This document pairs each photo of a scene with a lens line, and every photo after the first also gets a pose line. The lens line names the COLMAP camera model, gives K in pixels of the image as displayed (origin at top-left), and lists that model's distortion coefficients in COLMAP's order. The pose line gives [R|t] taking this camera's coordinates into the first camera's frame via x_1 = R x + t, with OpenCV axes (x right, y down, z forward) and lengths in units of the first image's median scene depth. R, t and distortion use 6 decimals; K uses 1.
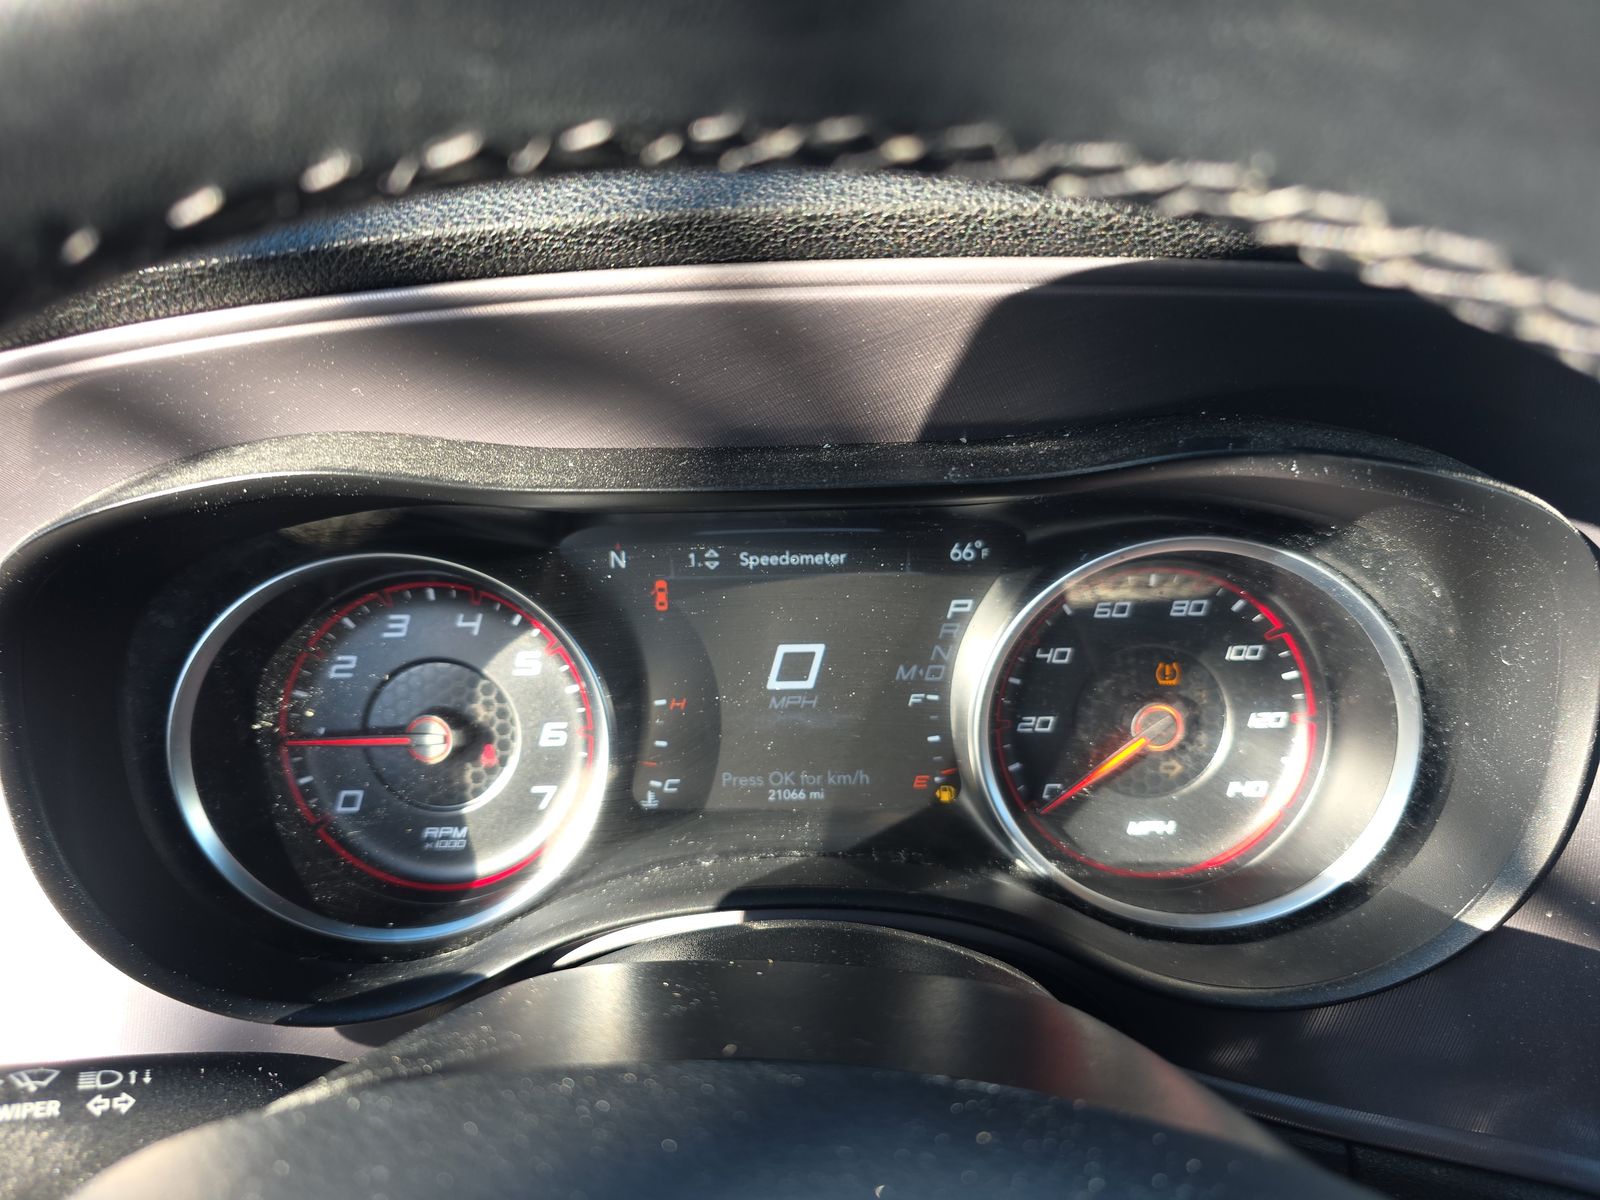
lens RADIAL K [[1065.3, 0, 800.0], [0, 1065.3, 600.0], [0, 0, 1]] dist [0.042359, -0.064775]
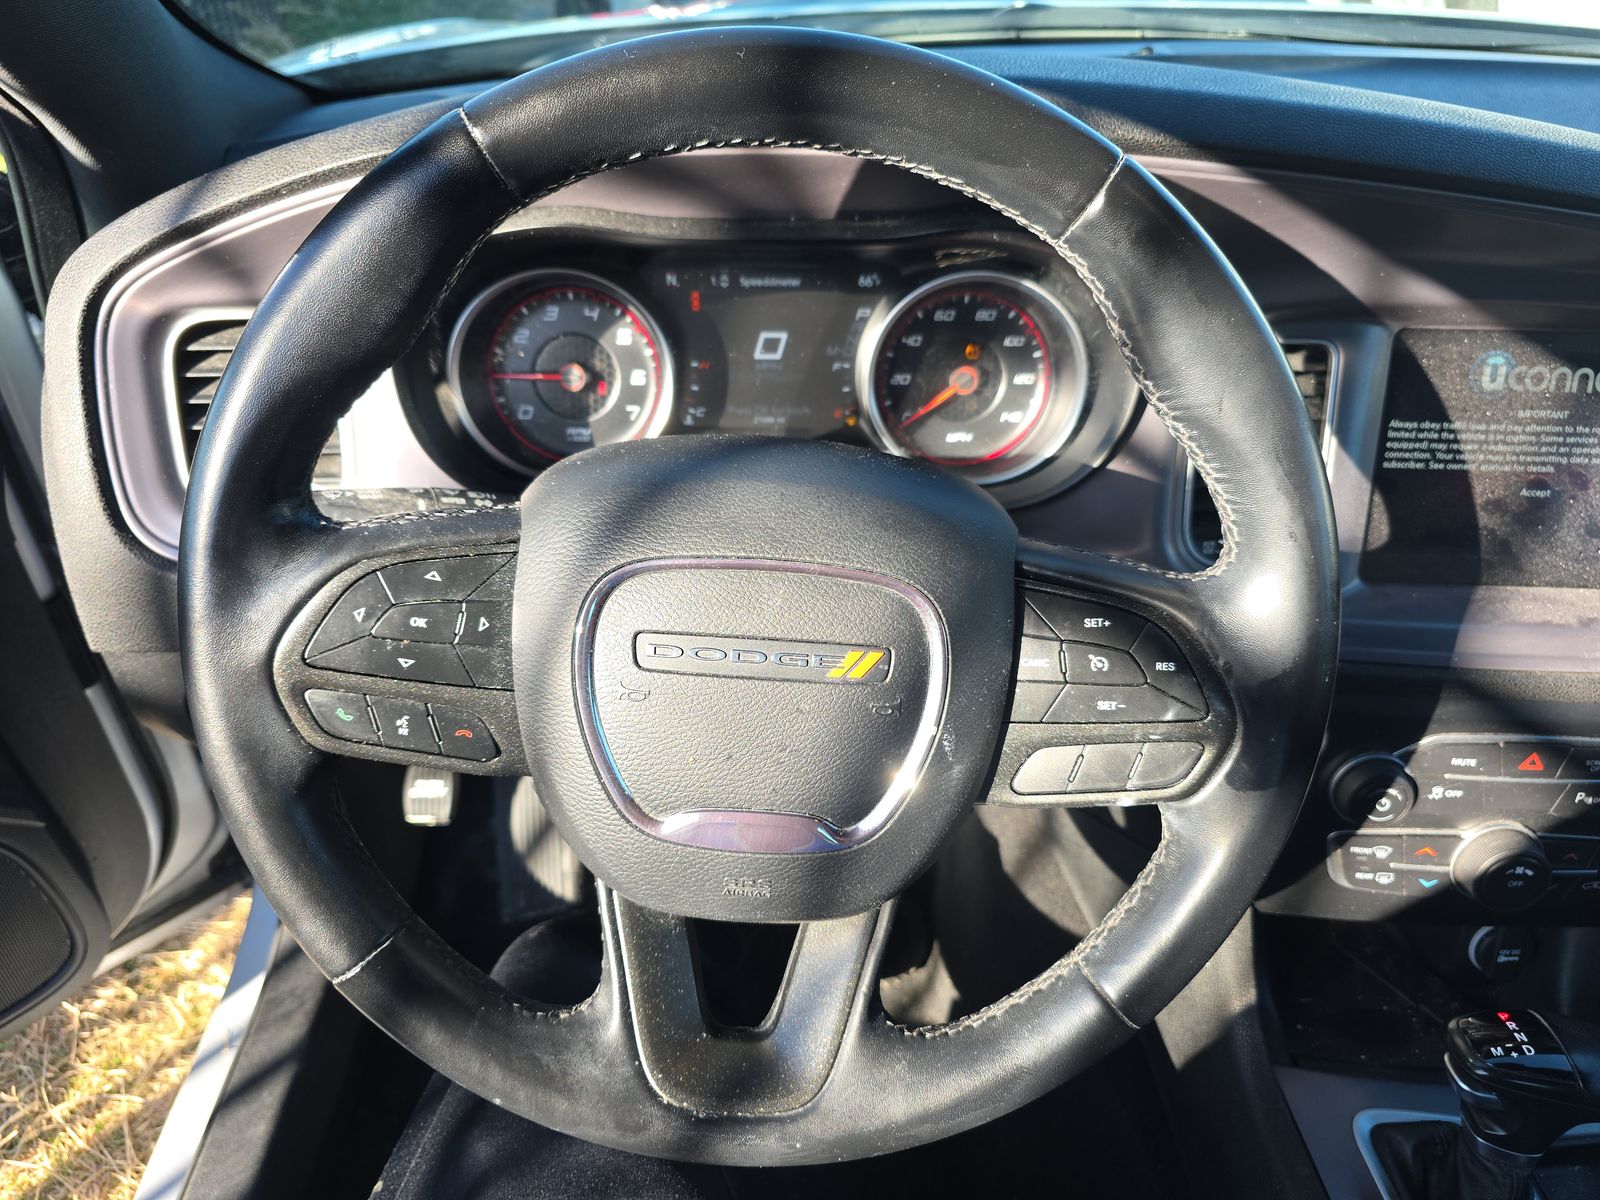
lens RADIAL K [[1065.3, 0, 800.0], [0, 1065.3, 600.0], [0, 0, 1]] dist [0.042359, -0.064775]
pose [[0.998746, 0.014087, 0.048052, -0.036337], [-0.024058, 0.976597, 0.213726, 0.099527], [-0.043916, -0.214614, 0.975711, -0.879789]]
